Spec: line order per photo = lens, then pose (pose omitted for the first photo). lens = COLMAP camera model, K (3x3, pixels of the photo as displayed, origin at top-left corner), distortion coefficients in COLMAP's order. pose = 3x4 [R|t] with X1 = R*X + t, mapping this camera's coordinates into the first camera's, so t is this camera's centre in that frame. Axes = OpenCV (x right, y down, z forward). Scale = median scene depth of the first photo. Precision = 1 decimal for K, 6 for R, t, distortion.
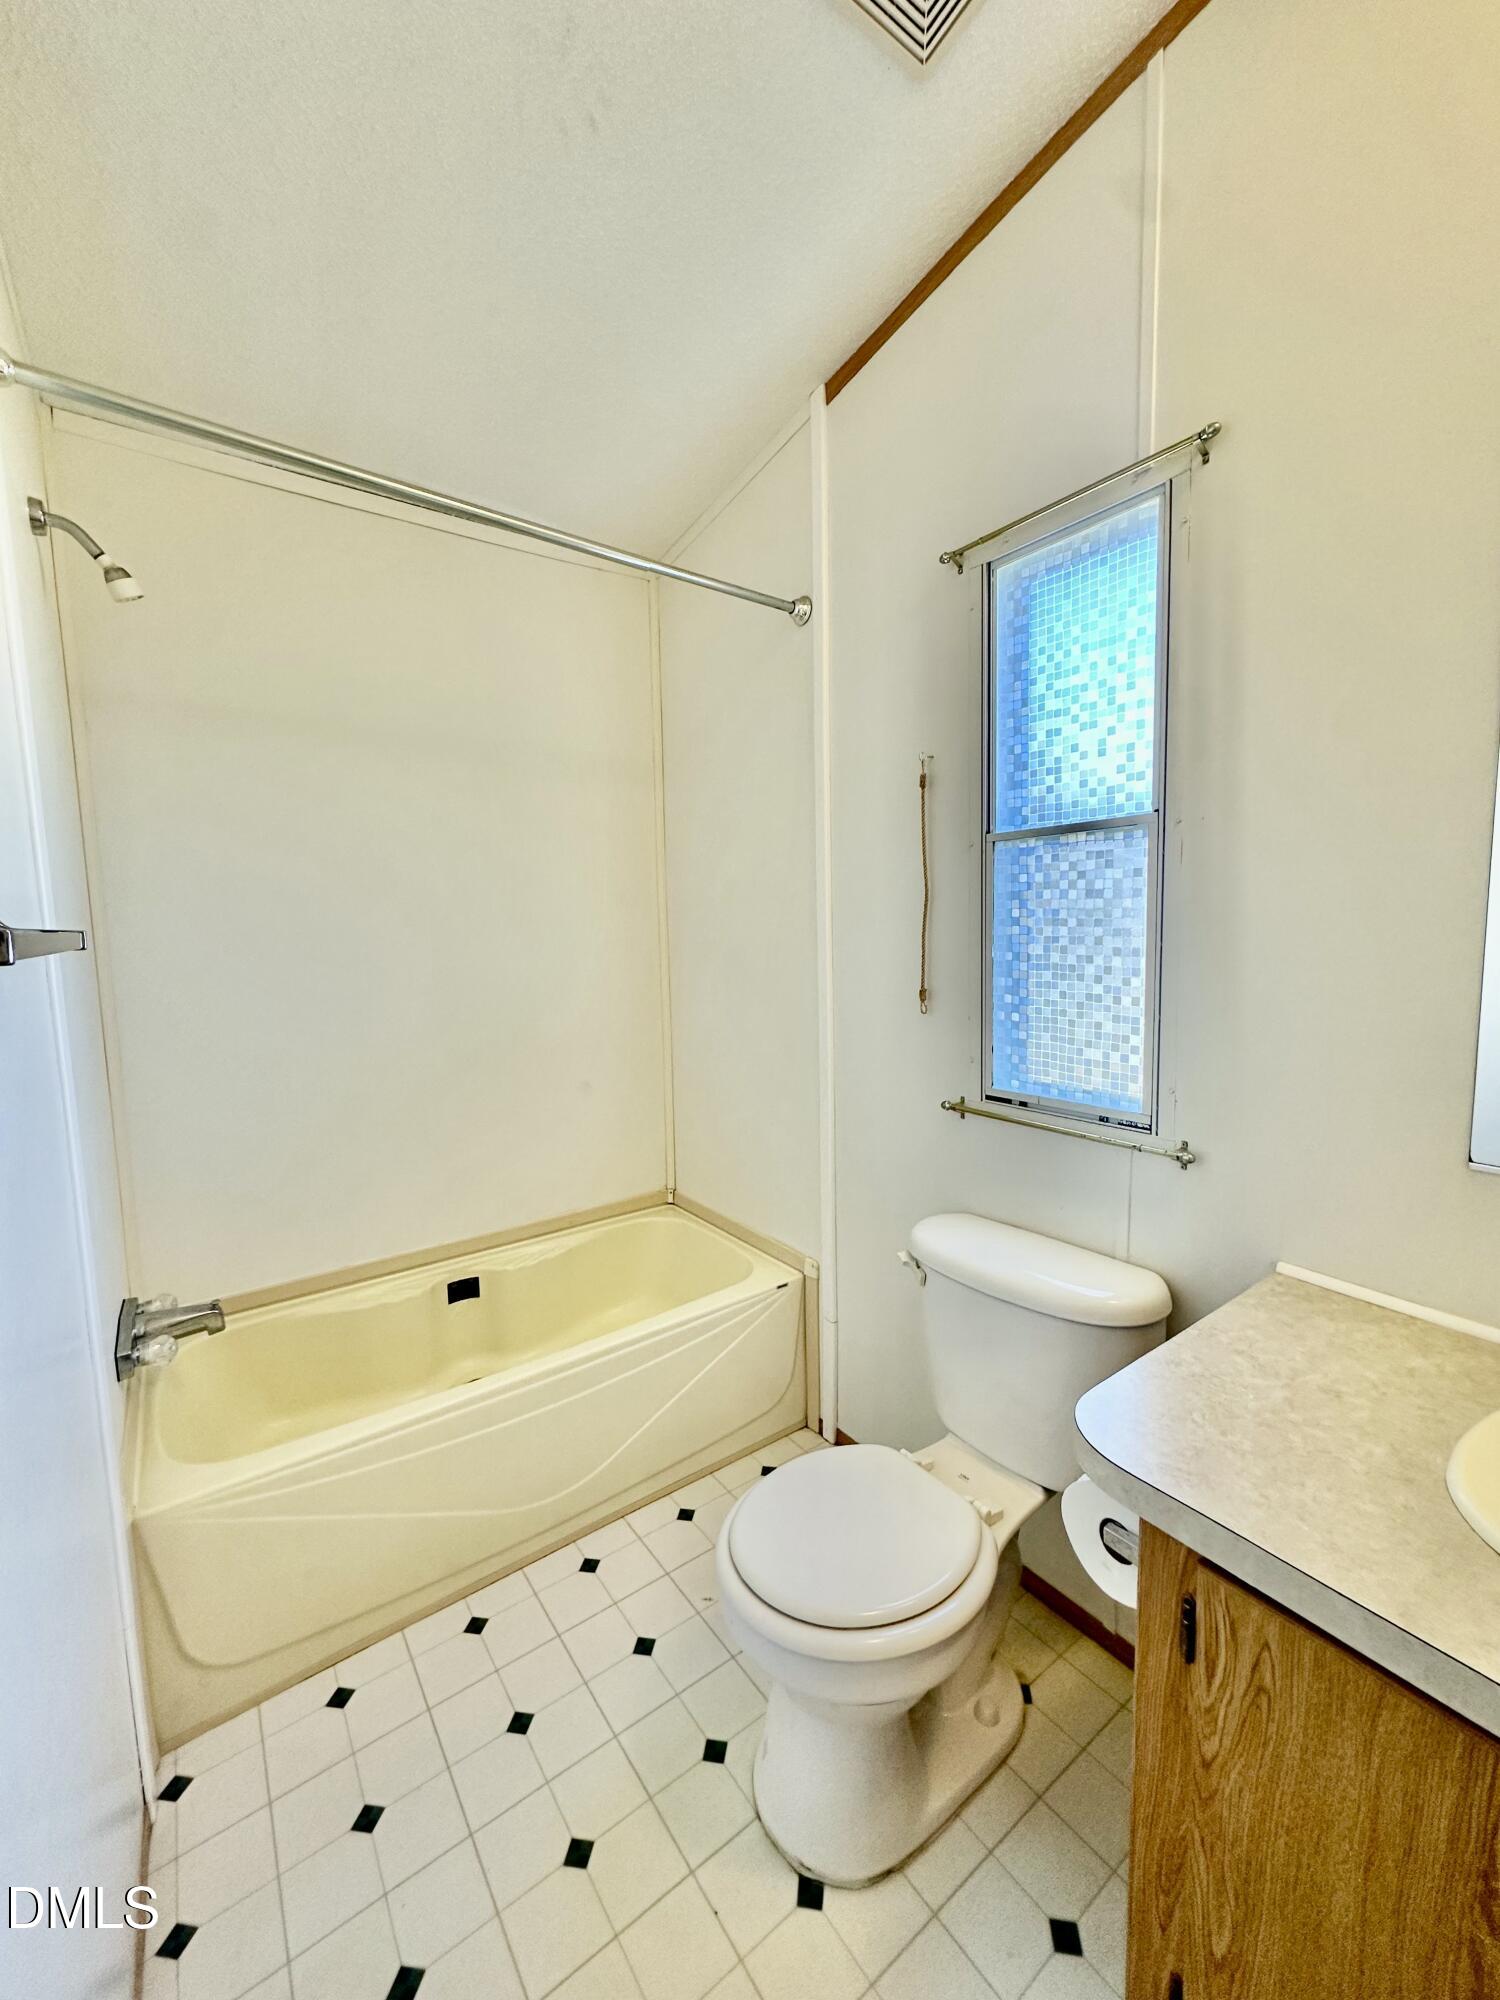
lens RADIAL K [[794.7, 0, 750.1], [0, 794.7, 1000.2], [0, 0, 1]] dist [-0.005155, 0.001382]
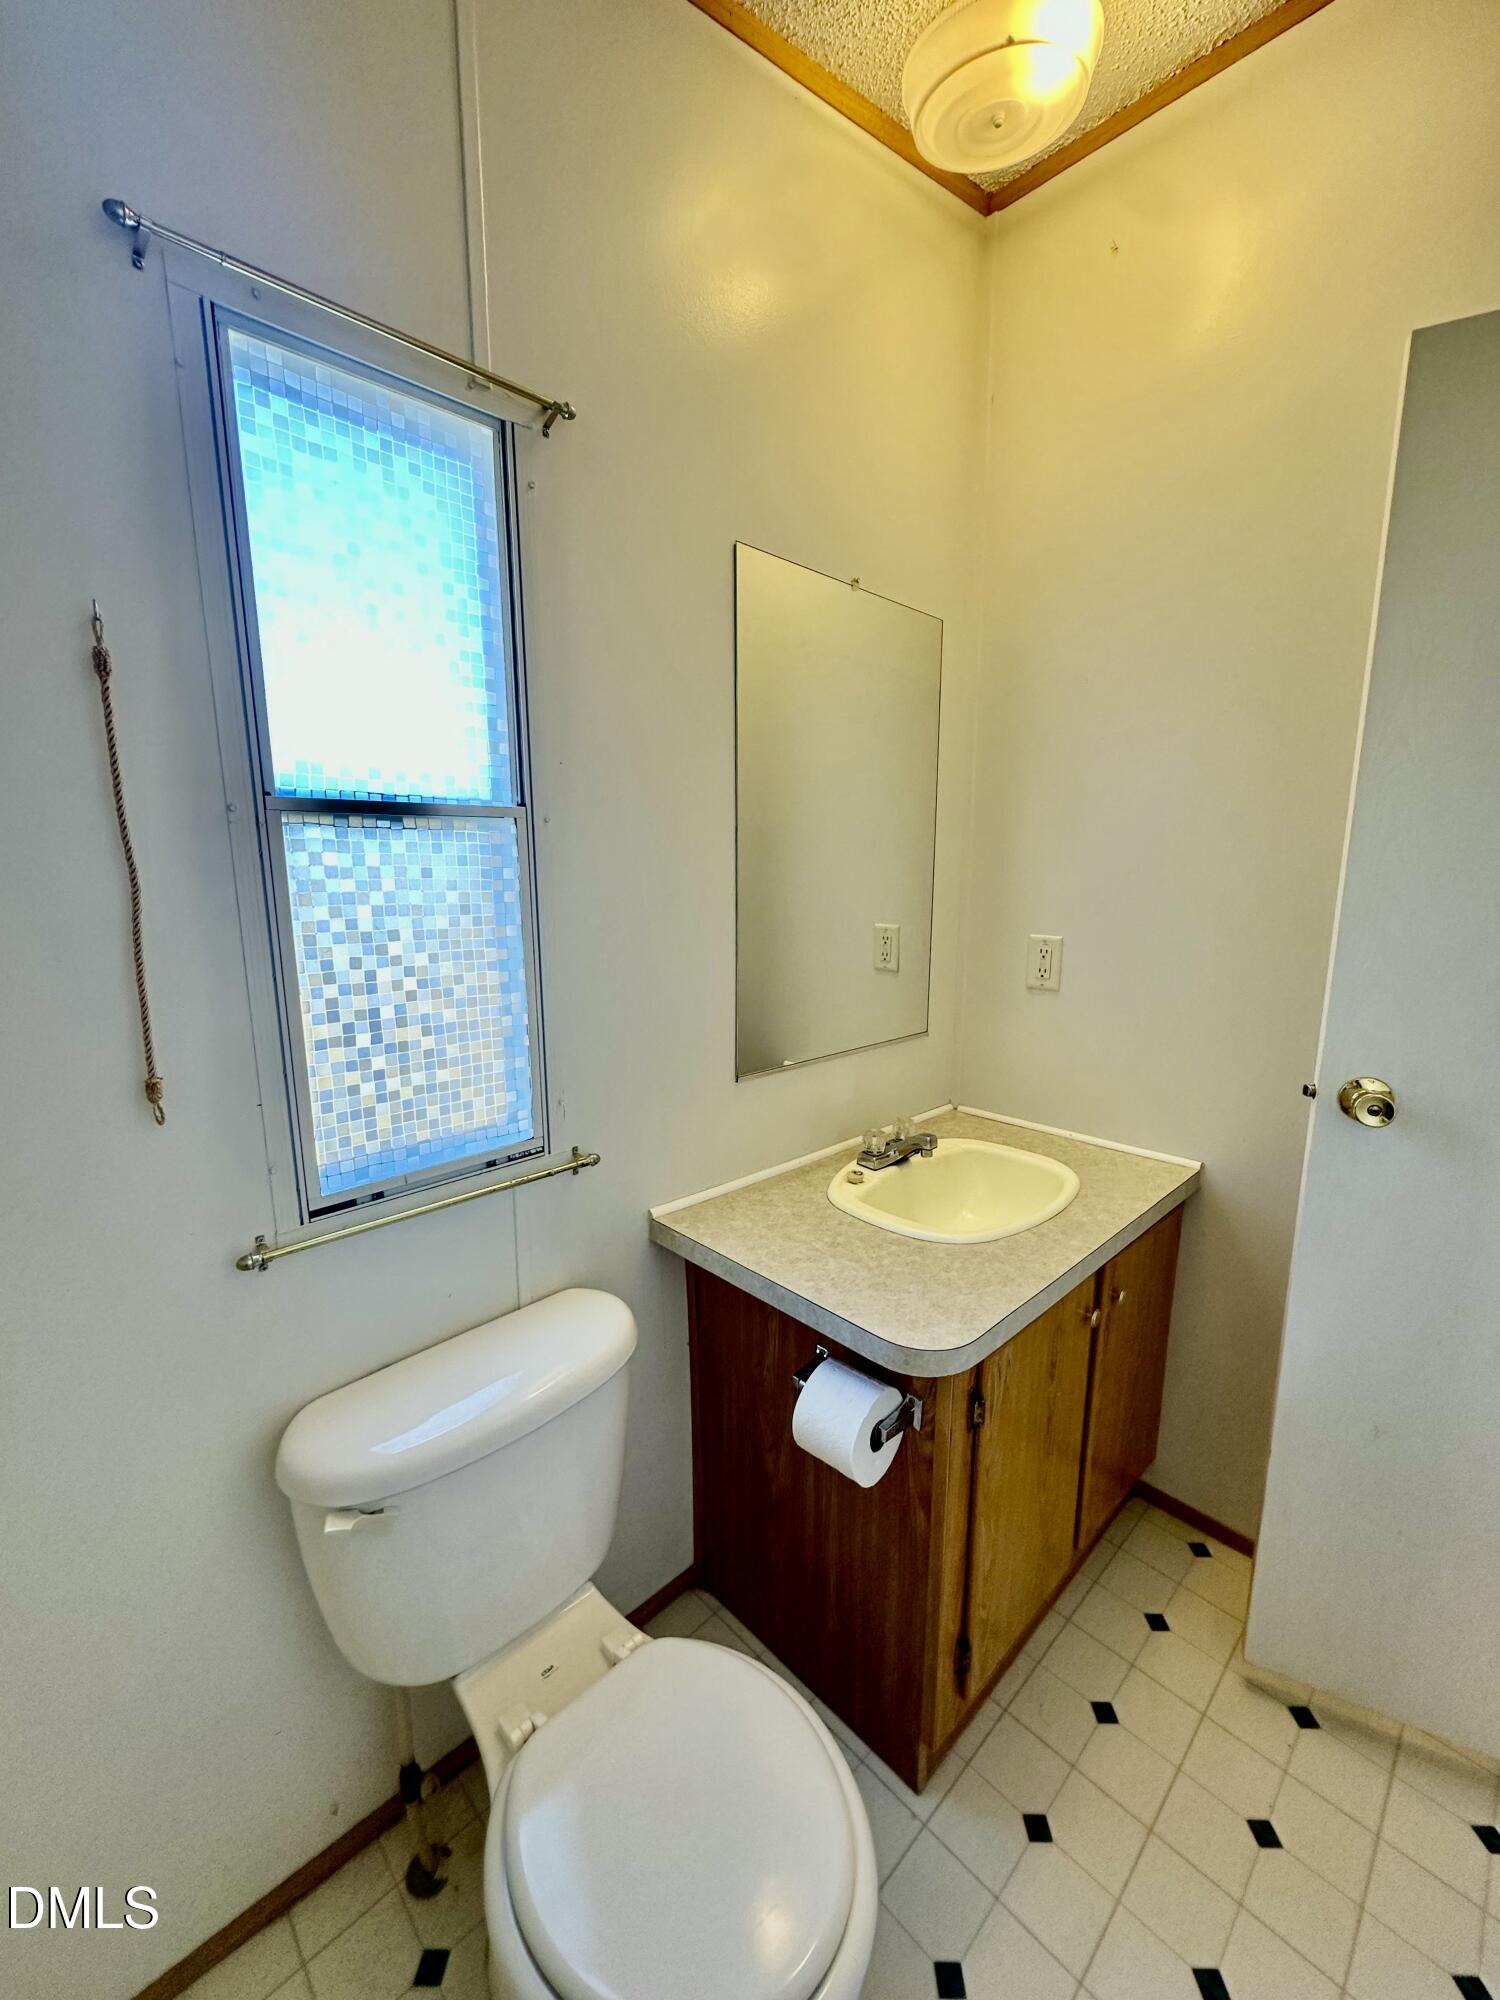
lens RADIAL K [[794.7, 0, 748.4], [0, 794.7, 1001.7], [0, 0, 1]] dist [-0.005155, 0.001382]
pose [[-0.125337, -0.147273, 0.981122, -0.411241], [0.107057, 0.981139, 0.160952, -0.131878], [-0.986321, 0.125209, -0.107207, 0.835619]]
